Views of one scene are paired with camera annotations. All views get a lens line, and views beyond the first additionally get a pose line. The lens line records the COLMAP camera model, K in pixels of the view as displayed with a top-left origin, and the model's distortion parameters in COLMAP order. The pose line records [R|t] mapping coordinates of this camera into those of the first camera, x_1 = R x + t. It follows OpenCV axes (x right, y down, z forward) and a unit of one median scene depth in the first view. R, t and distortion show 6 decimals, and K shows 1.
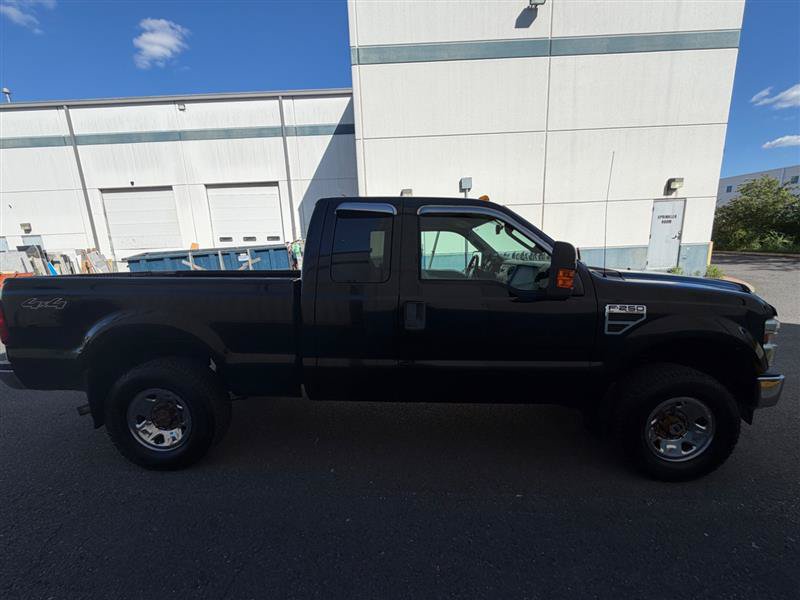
lens RADIAL K [[321.8, 0, 397.1], [0, 321.8, 299.5], [0, 0, 1]] dist [0.000016, -0.000095]
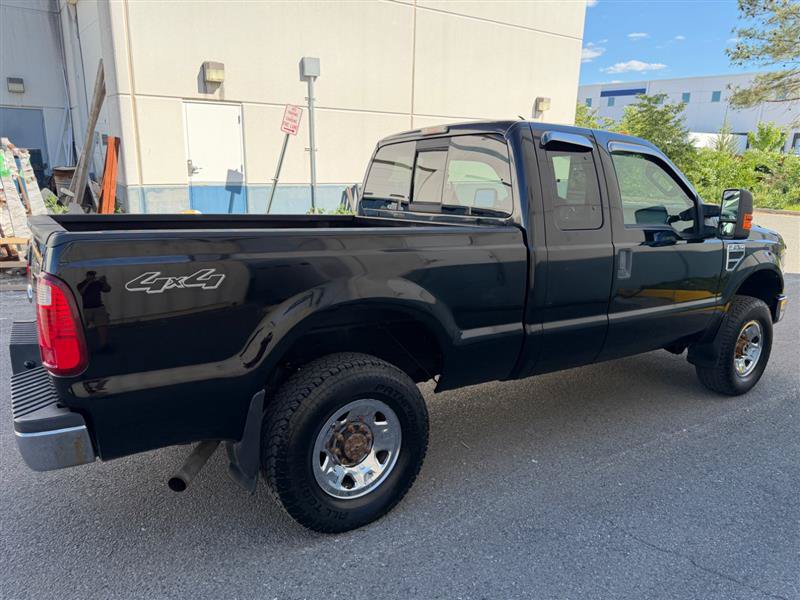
lens RADIAL K [[568.2, 0, 398.5], [0, 568.2, 301.6], [0, 0, 1]] dist [0.035289, -0.039296]
pose [[0.814803, -0.091238, 0.572513, -1.133642], [0.051831, 0.995048, 0.084809, -0.012052], [-0.577416, -0.039428, 0.815497, 0.027331]]
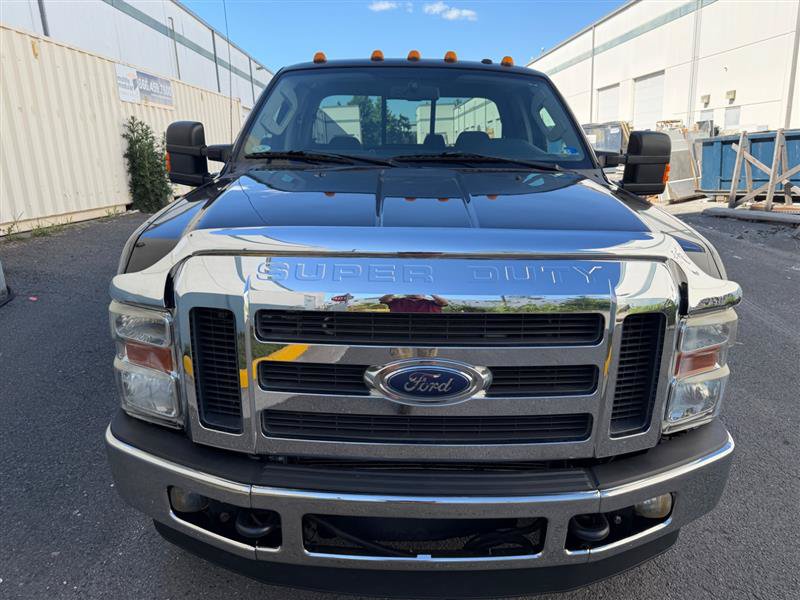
lens RADIAL K [[606.7, 0, 399.5], [0, 606.7, 300.9], [0, 0, 1]] dist [-0.005818, -0.002826]
pose [[0.034747, 0.273886, -0.961134, 1.604183], [-0.146742, 0.952690, 0.266175, -0.169604], [0.988564, 0.131790, 0.073294, 1.069963]]
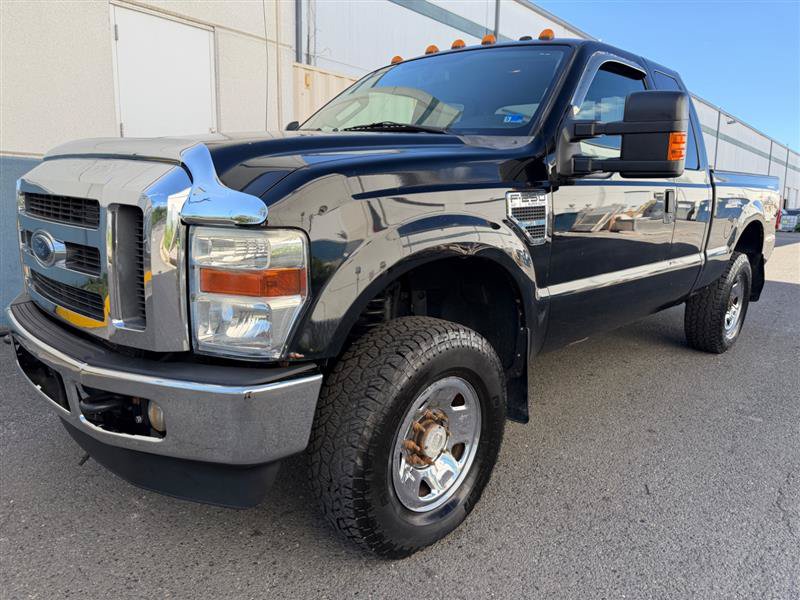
lens RADIAL K [[570.9, 0, 400.7], [0, 570.9, 298.8], [0, 0, 1]] dist [0.034358, -0.043340]
pose [[-0.674992, 0.134718, -0.725422, 1.301876], [-0.122175, 0.949209, 0.289959, -0.153135], [0.727639, 0.284348, -0.624249, 1.933336]]
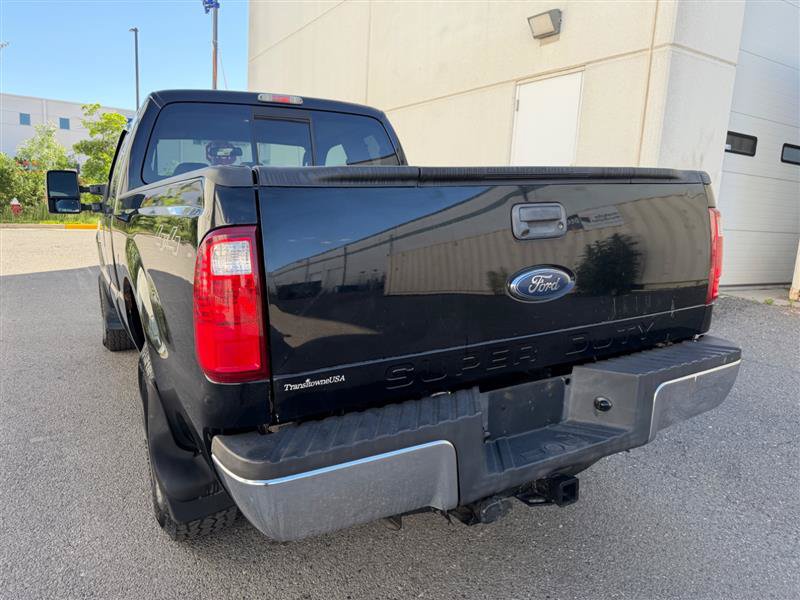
lens RADIAL K [[576.9, 0, 391.3], [0, 576.9, 296.9], [0, 0, 1]] dist [0.004774, -0.004473]
pose [[-0.509972, -0.117461, 0.852133, -1.543989], [0.130160, 0.968689, 0.211424, -0.116955], [-0.850286, 0.218734, -0.478716, 1.668051]]
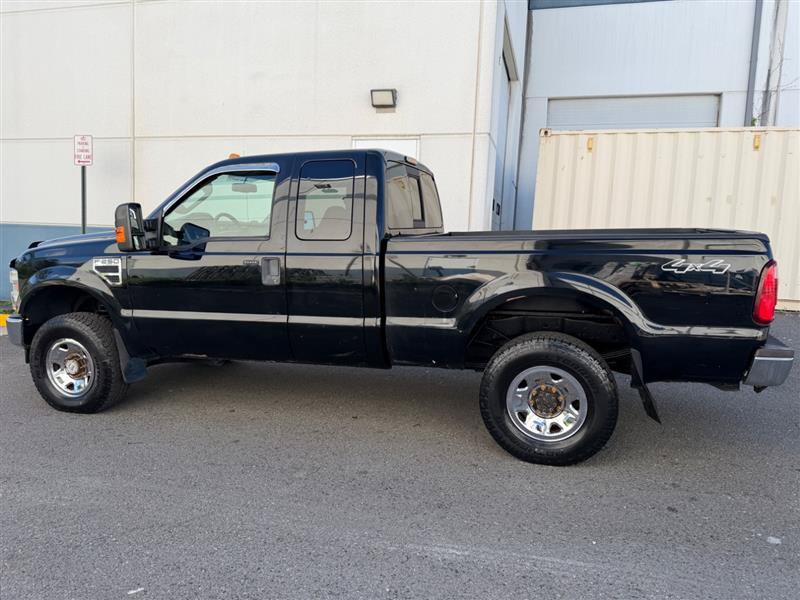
lens RADIAL K [[569.0, 0, 402.6], [0, 569.0, 298.1], [0, 0, 1]] dist [0.038712, -0.046684]
pose [[-0.966252, -0.018505, 0.256934, -0.633451], [0.048303, 0.966709, 0.251276, -0.341377], [-0.253030, 0.255207, -0.933191, 2.839220]]
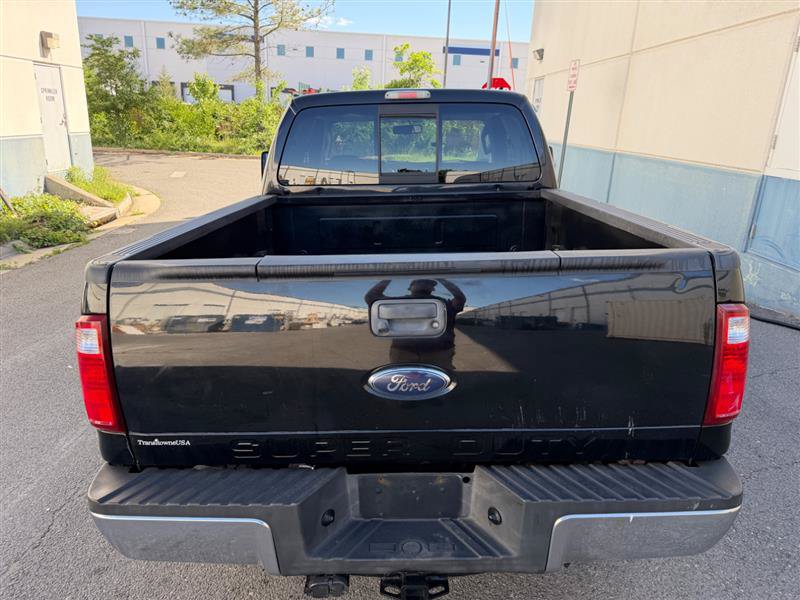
lens RADIAL K [[572.0, 0, 395.4], [0, 572.0, 300.0], [0, 0, 1]] dist [0.028130, -0.039536]
pose [[-0.012914, -0.267835, 0.963378, -1.631319], [0.144771, 0.952806, 0.266836, -0.216002], [-0.989381, 0.142915, 0.026470, 1.205515]]
